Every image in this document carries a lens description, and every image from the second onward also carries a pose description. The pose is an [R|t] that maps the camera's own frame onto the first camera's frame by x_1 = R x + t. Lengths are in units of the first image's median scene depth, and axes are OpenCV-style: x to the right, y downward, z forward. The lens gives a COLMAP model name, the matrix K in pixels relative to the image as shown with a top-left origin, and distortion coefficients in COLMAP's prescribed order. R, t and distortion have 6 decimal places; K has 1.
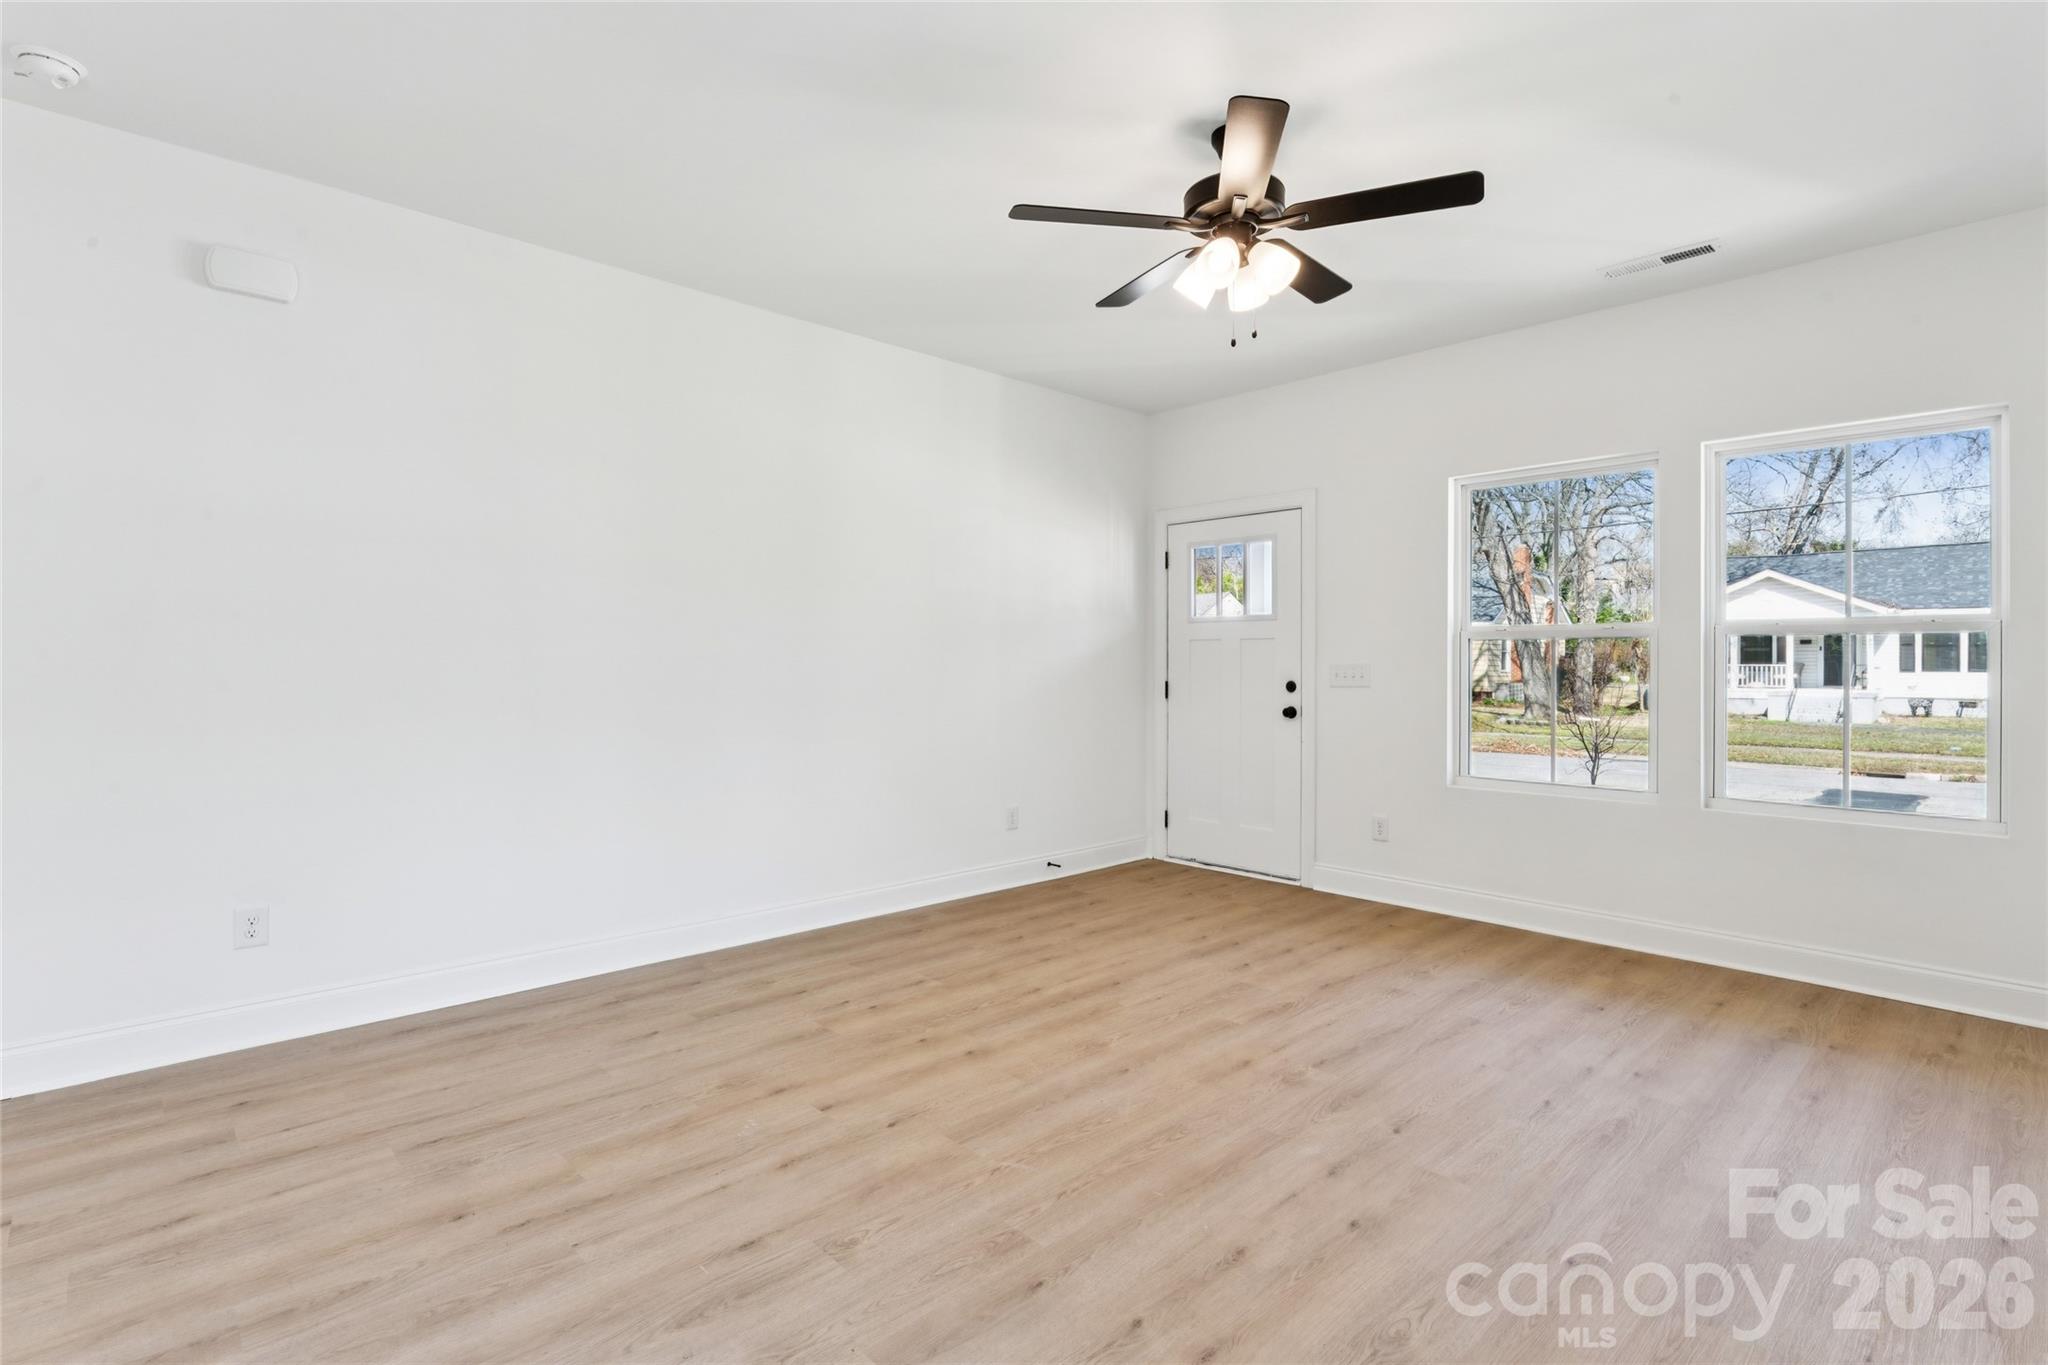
lens RADIAL K [[977.9, 0, 1019.2], [0, 977.9, 661.0], [0, 0, 1]] dist [0.001055, 0.000177]
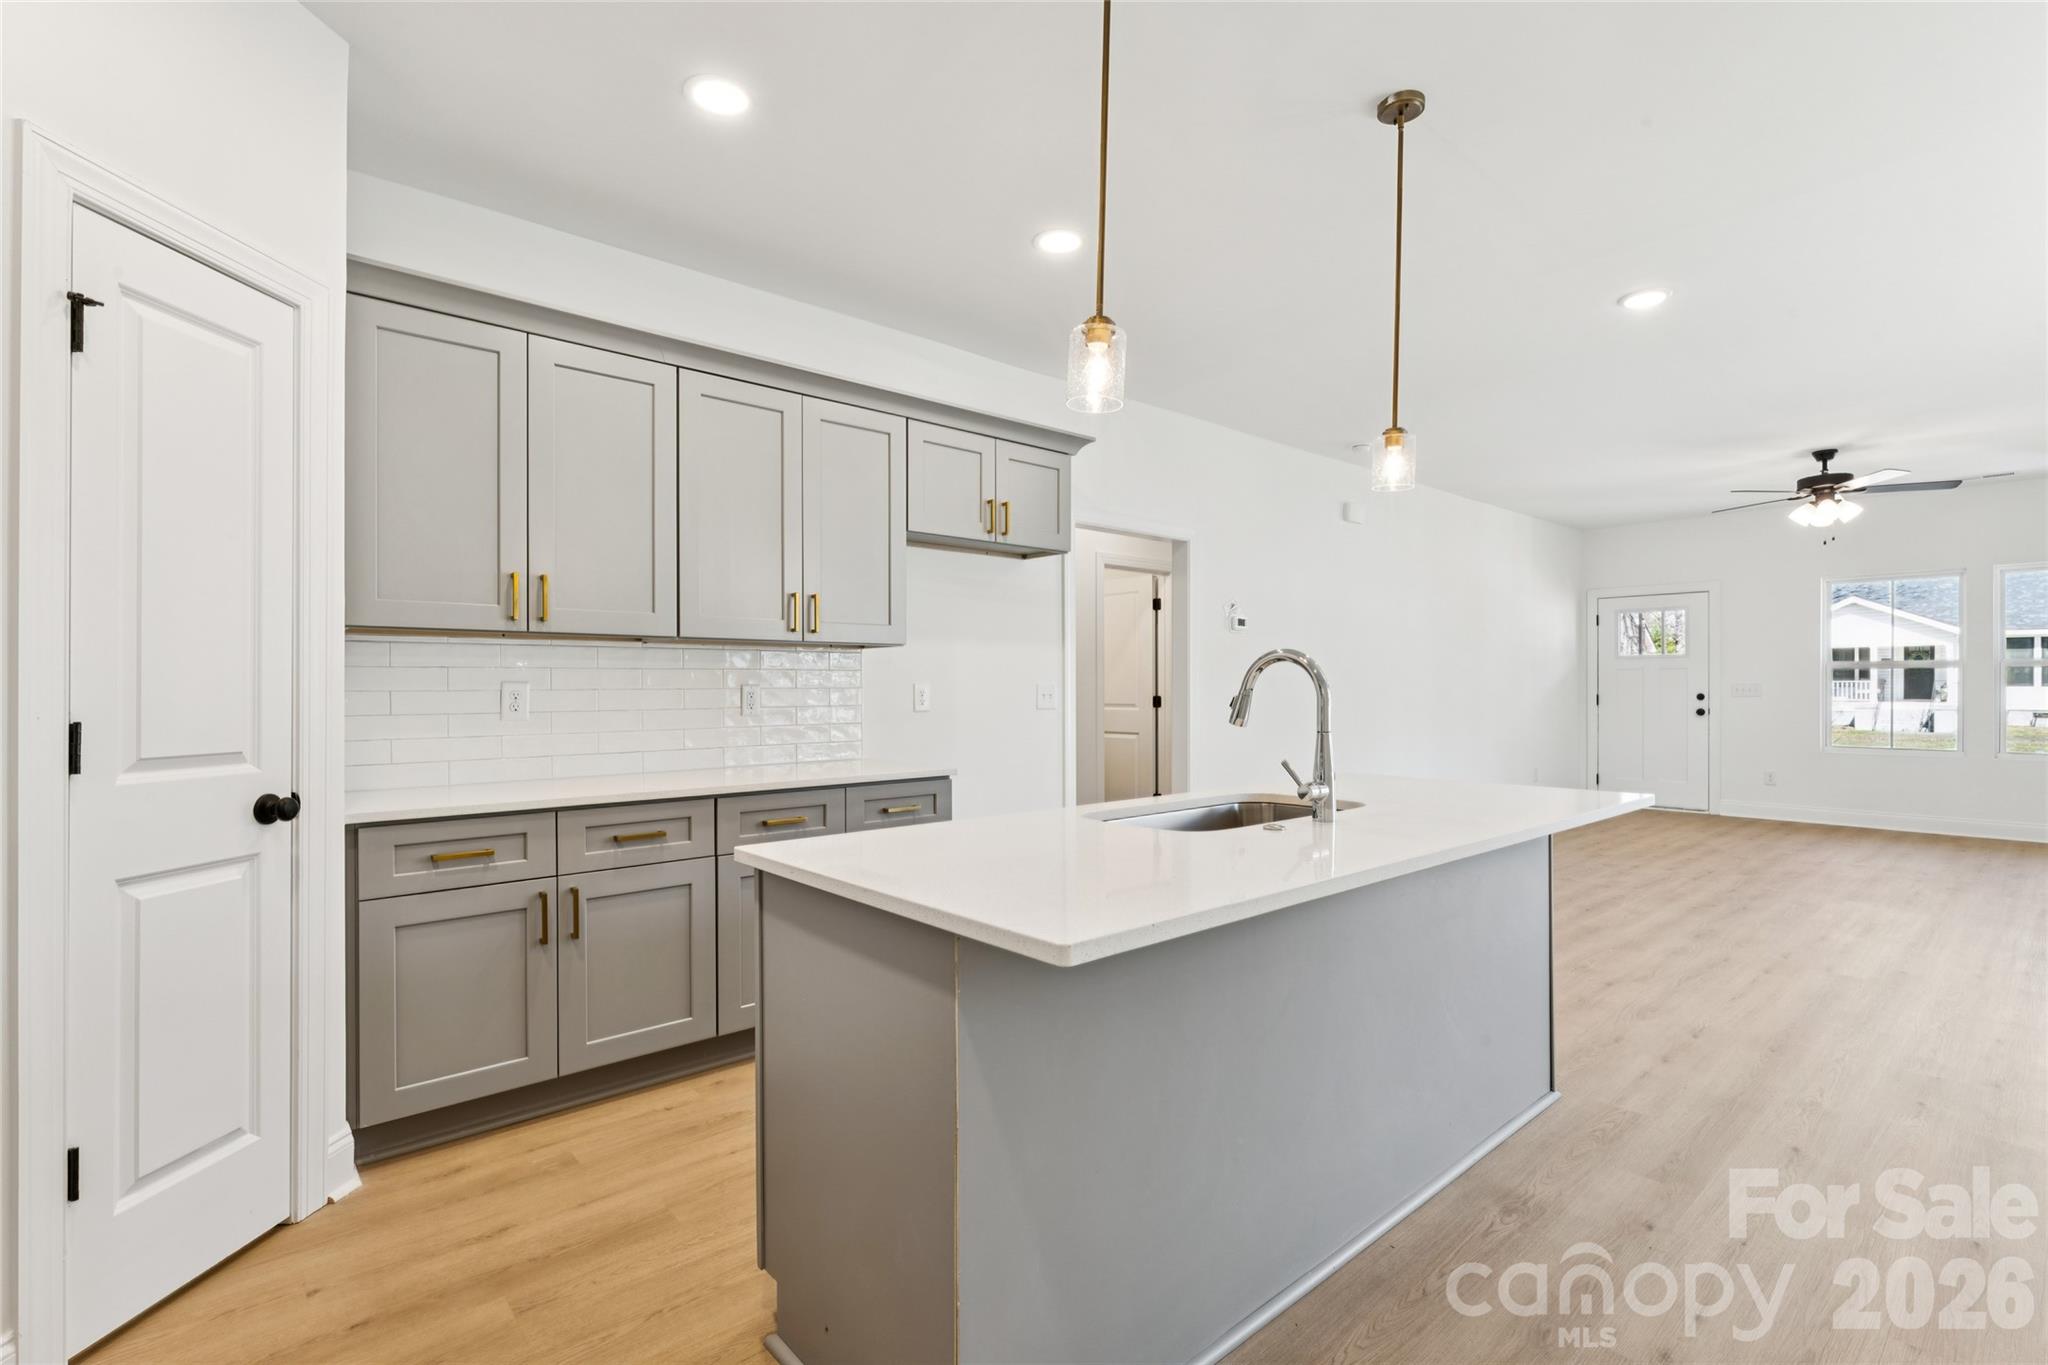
lens RADIAL K [[931.0, 0, 1024.0], [0, 931.0, 682.5], [0, 0, 1]] dist [-0.000718, 0.000304]
pose [[0.998924, -0.005236, -0.046078, -1.338141], [0.005323, 0.999984, 0.001771, -0.012690], [0.046068, -0.002014, 0.998936, -1.086211]]
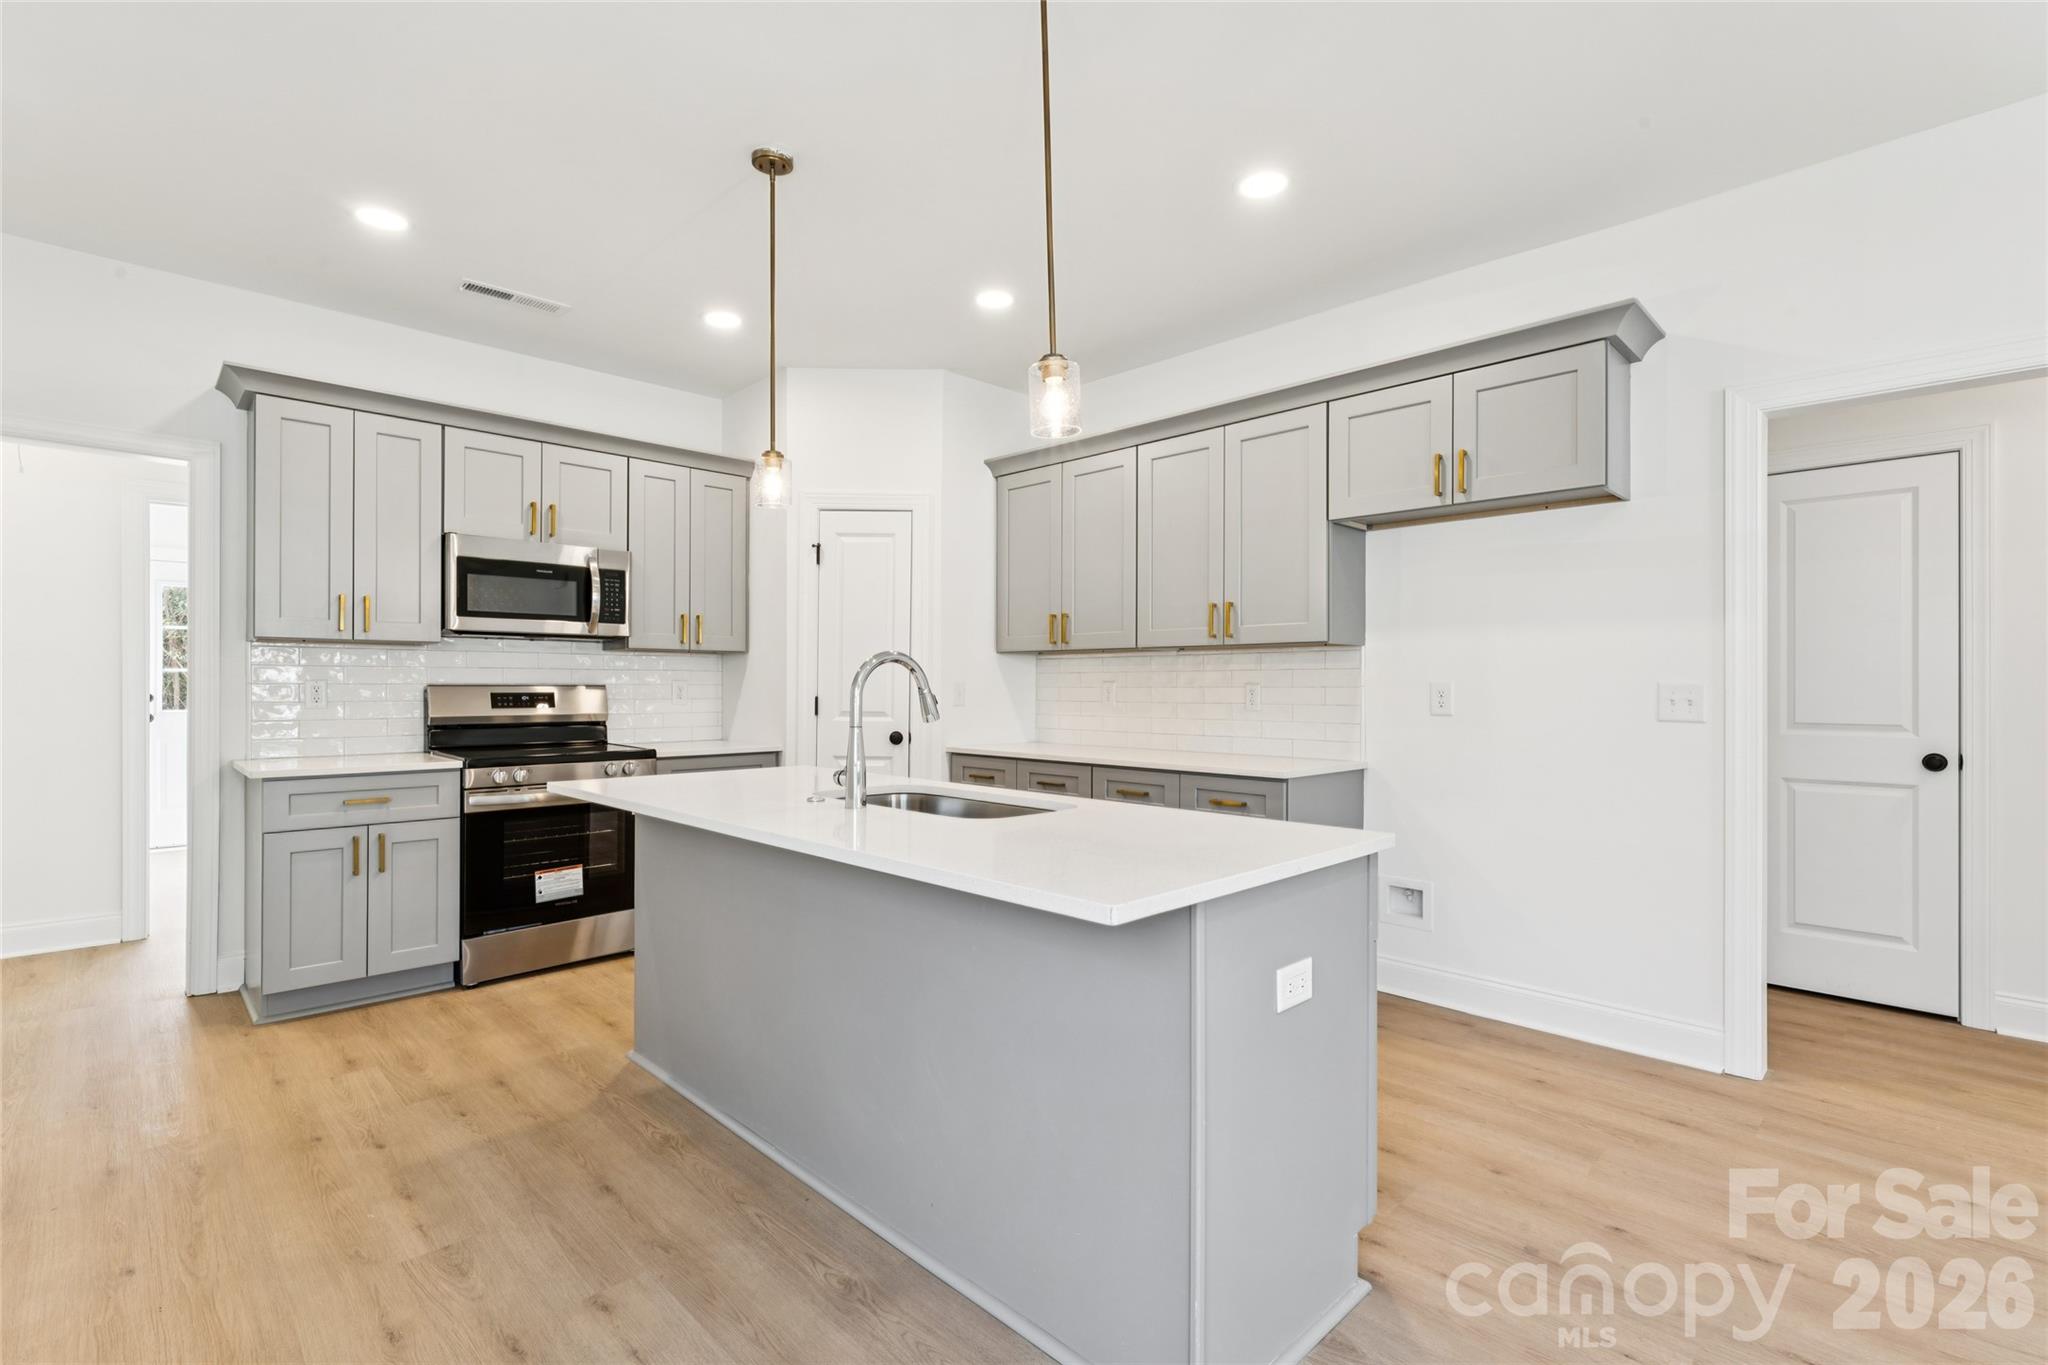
lens RADIAL K [[945.4, 0, 1034.3], [0, 945.4, 684.2], [0, 0, 1]] dist [0.002389, 0.000160]
pose [[0.020548, -0.005763, -0.999772, -0.454384], [0.002317, 0.999981, -0.005716, -0.002704], [0.999786, -0.002199, 0.020561, -0.322695]]
